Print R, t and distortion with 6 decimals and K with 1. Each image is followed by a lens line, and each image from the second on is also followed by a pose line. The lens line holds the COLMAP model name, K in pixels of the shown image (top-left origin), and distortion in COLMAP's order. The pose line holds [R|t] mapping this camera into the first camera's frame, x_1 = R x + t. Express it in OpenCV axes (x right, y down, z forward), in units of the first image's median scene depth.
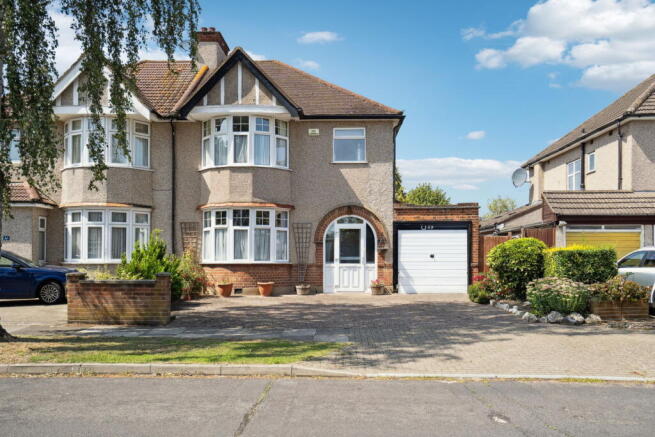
lens RADIAL K [[518.4, 0, 331.7], [0, 518.4, 242.2], [0, 0, 1]] dist [-0.001162, -0.003147]
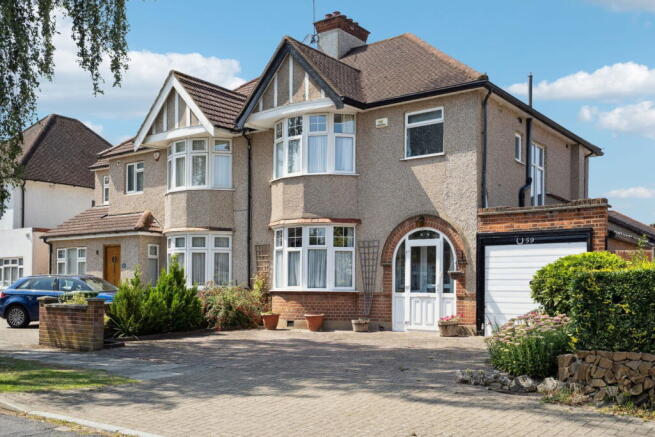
lens RADIAL K [[651.3, 0, 323.0], [0, 651.3, 273.9], [0, 0, 1]] dist [0.084869, 0.029519]
pose [[0.808363, -0.007449, -0.588637, 0.474473], [0.012206, 0.999917, 0.004109, 0.008325], [0.588558, -0.010506, 0.808387, 0.156730]]
